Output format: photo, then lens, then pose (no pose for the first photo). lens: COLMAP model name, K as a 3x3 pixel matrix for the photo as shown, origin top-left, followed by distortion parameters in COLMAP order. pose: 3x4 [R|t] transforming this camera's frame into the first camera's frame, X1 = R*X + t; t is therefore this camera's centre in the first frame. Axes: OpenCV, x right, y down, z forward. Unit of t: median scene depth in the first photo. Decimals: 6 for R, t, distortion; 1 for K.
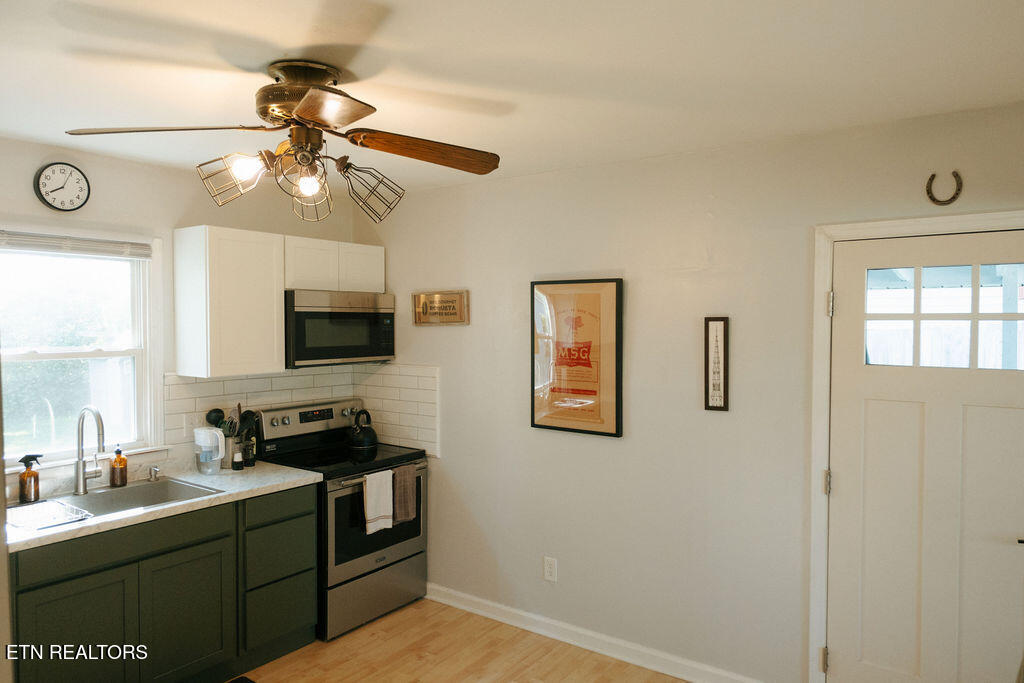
lens RADIAL K [[687.6, 0, 512.0], [0, 687.6, 341.5], [0, 0, 1]] dist [-0.006098, -0.002066]
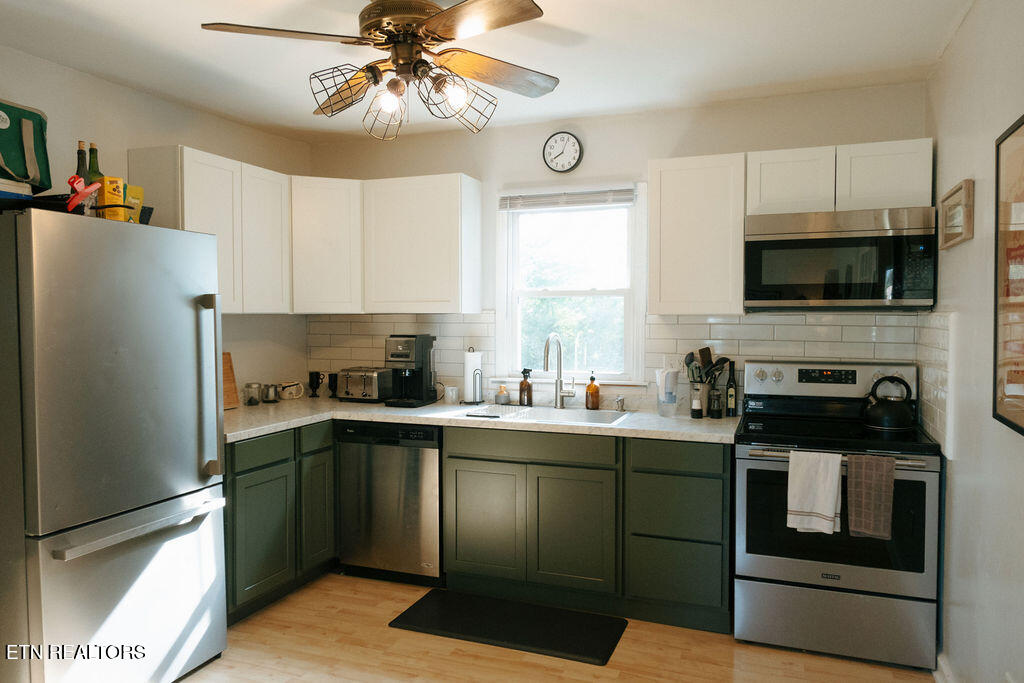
lens RADIAL K [[722.0, 0, 512.0], [0, 722.0, 341.5], [0, 0, 1]] dist [-0.002369, -0.000358]
pose [[0.249193, 0.036908, -0.967750, 0.484759], [-0.024493, 0.999194, 0.031800, 0.058886], [0.968144, 0.015779, 0.249896, 0.518677]]
